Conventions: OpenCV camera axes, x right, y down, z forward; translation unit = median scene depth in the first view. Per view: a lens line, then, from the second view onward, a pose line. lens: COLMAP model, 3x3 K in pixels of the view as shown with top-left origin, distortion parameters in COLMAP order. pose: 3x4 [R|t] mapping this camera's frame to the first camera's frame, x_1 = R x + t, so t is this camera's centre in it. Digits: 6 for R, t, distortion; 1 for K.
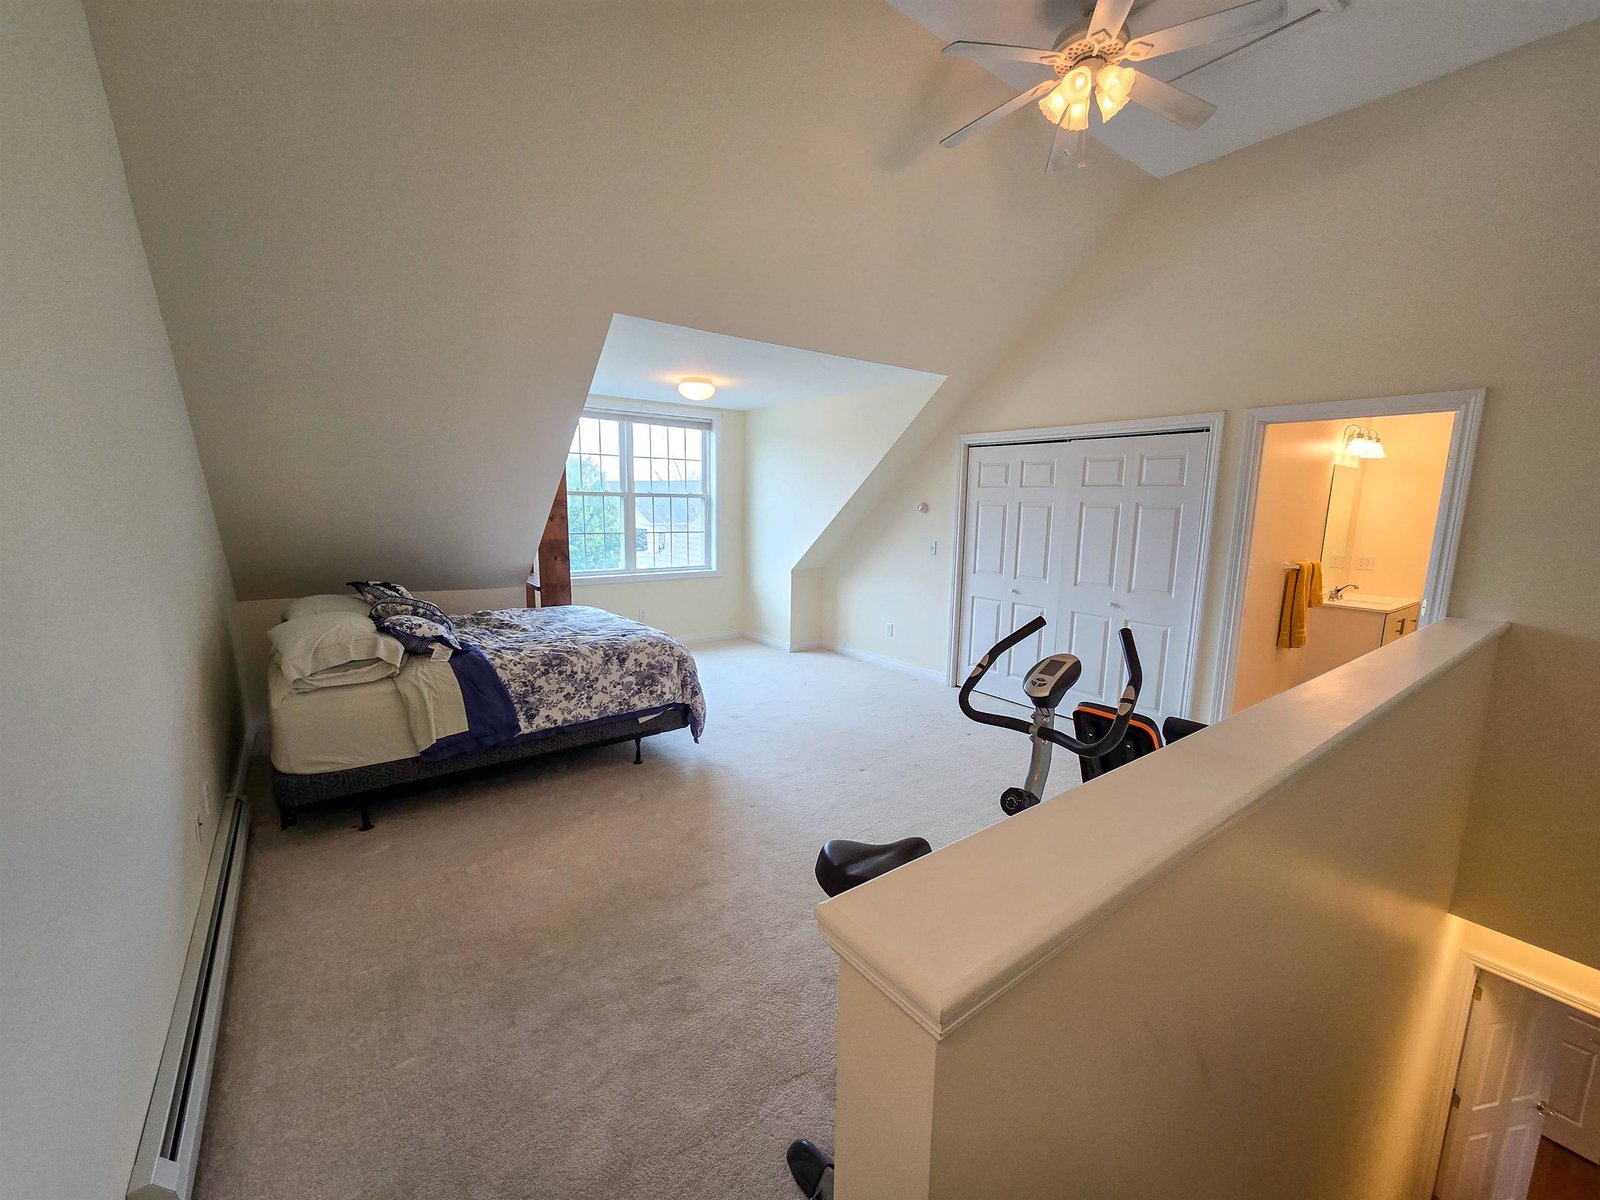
lens RADIAL K [[651.1, 0, 810.5], [0, 651.1, 604.5], [0, 0, 1]] dist [-0.002435, -0.000288]
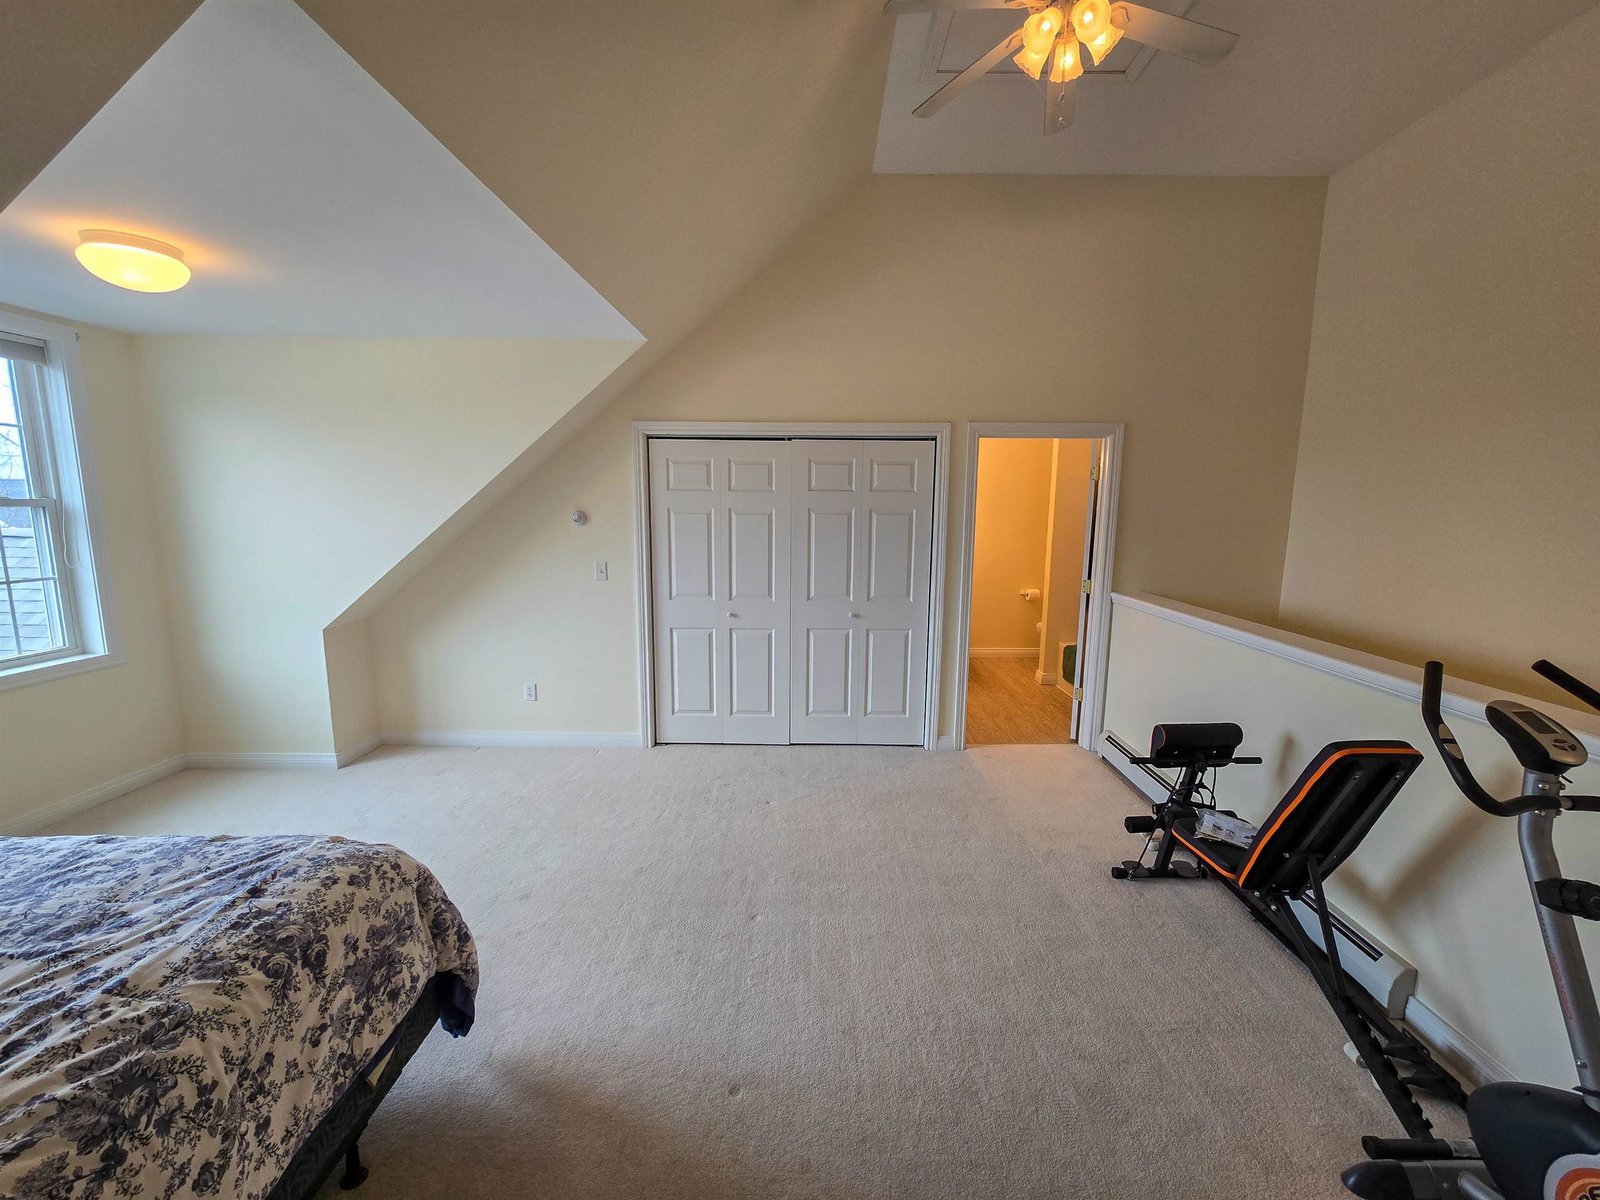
lens RADIAL K [[652.6, 0, 813.2], [0, 652.6, 603.9], [0, 0, 1]] dist [-0.003983, -0.001204]
pose [[0.611616, -0.128149, 0.780707, -0.335431], [0.126839, 0.989913, 0.063122, -0.090041], [-0.780921, 0.060417, 0.621701, 0.479818]]
